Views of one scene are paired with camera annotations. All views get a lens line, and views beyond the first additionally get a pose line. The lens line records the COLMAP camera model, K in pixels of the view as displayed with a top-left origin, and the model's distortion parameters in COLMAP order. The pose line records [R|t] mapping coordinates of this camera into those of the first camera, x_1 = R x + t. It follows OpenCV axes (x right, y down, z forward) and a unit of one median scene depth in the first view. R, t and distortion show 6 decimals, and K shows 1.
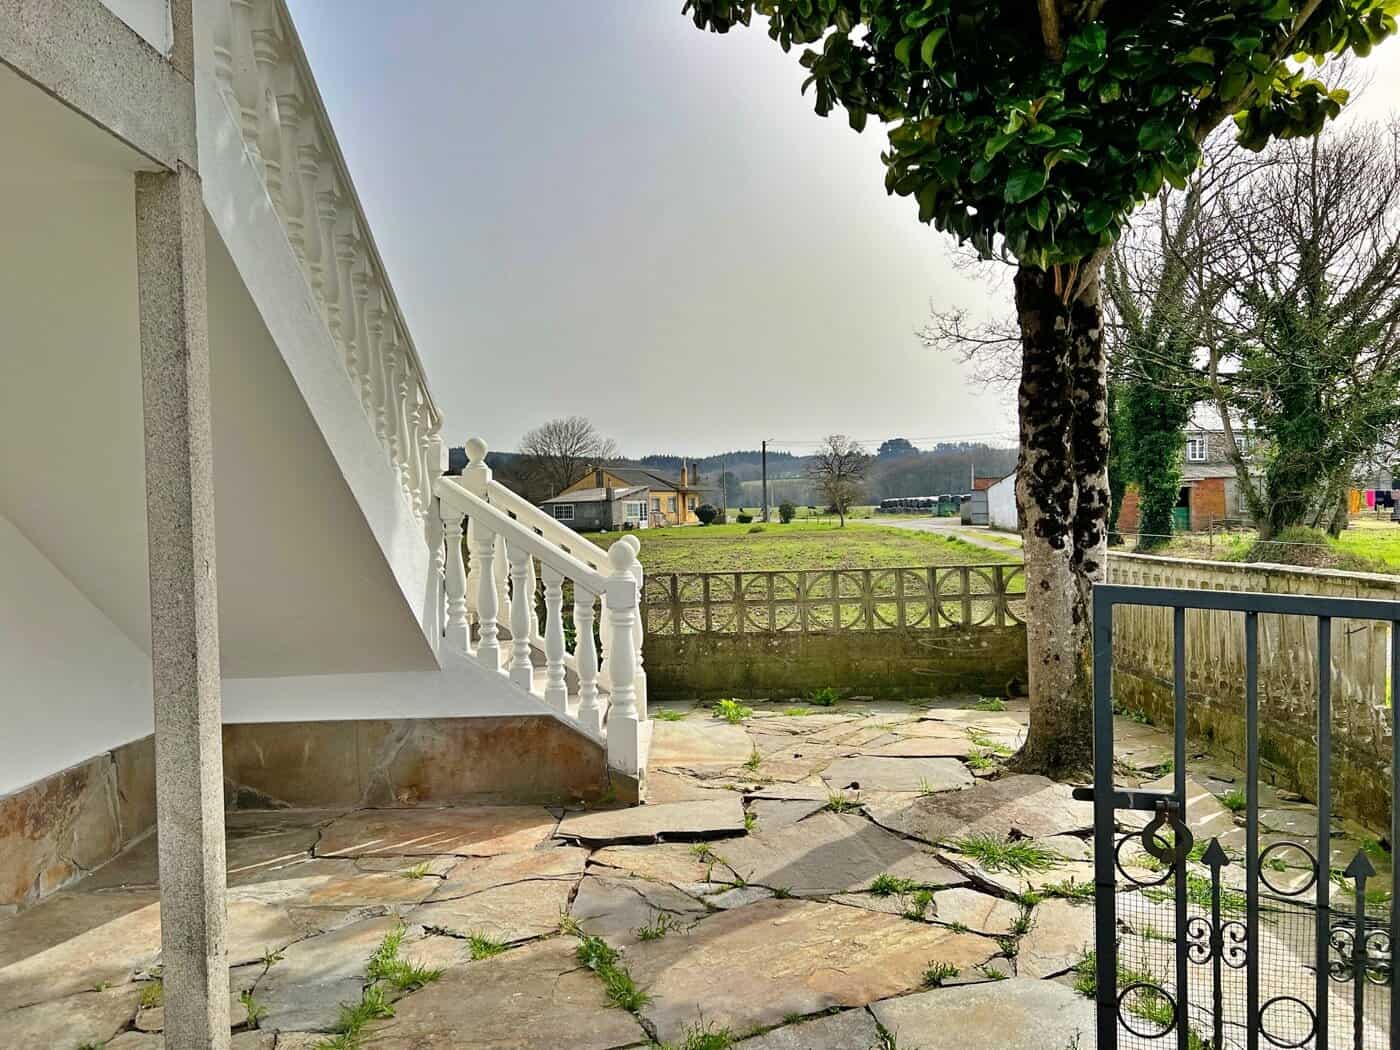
lens RADIAL K [[1041.0, 0, 695.9], [0, 1041.0, 525.8], [0, 0, 1]] dist [0.004029, -0.006777]
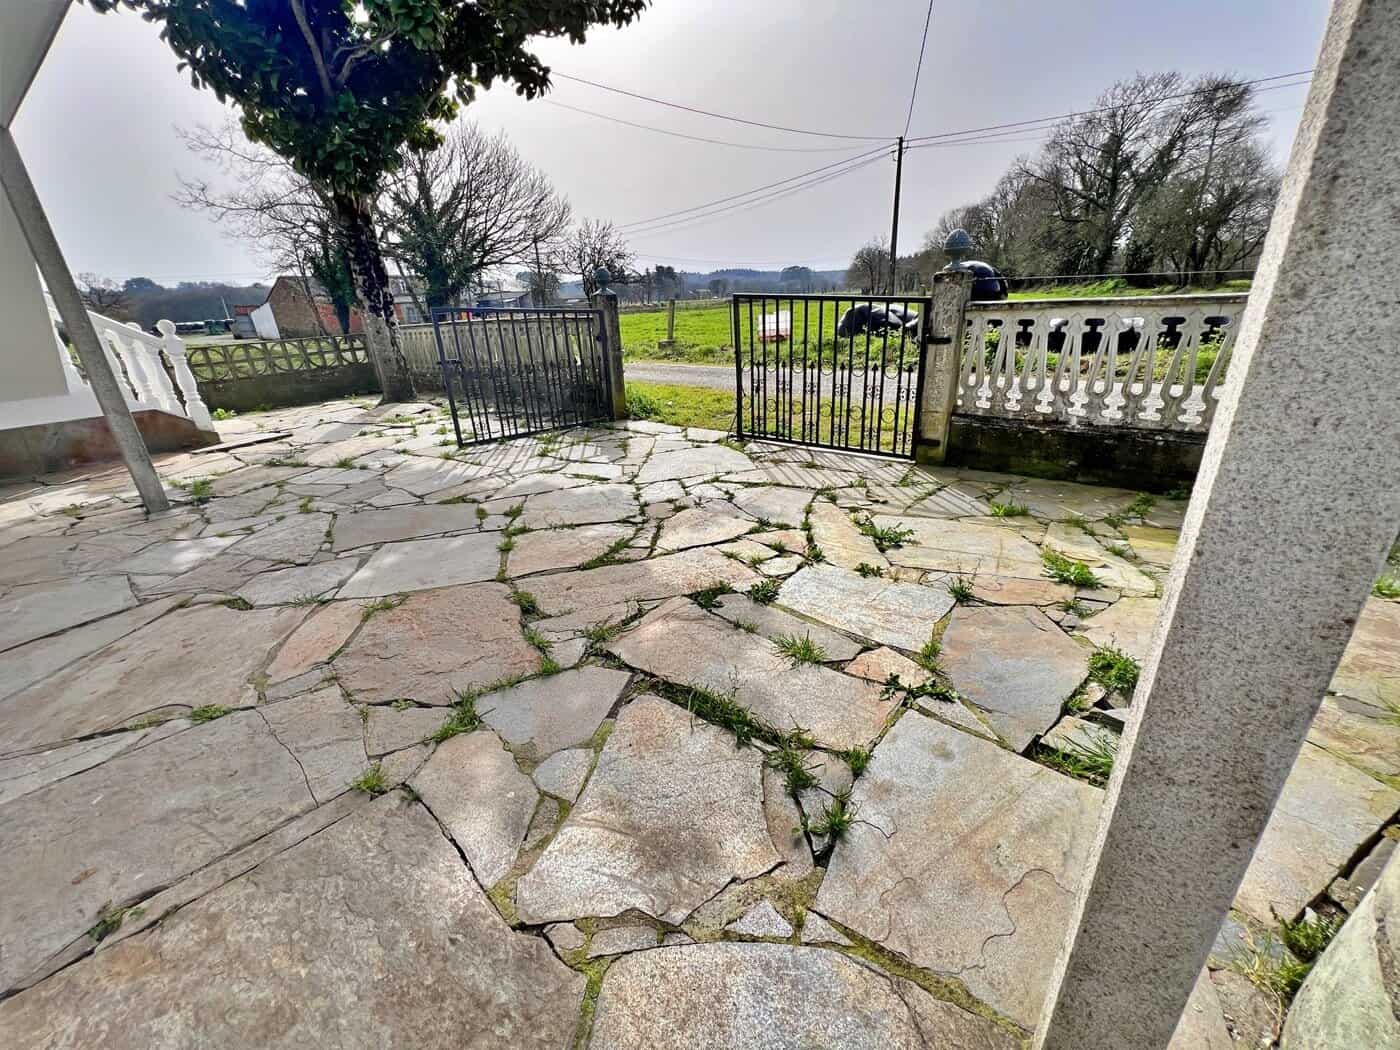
lens RADIAL K [[558.2, 0, 692.6], [0, 558.2, 528.2], [0, 0, 1]] dist [0.002706, 0.000385]
pose [[0.593201, -0.312512, 0.741923, -0.119075], [0.054735, 0.935104, 0.350121, 0.020517], [-0.803192, -0.167083, 0.571809, -0.160440]]
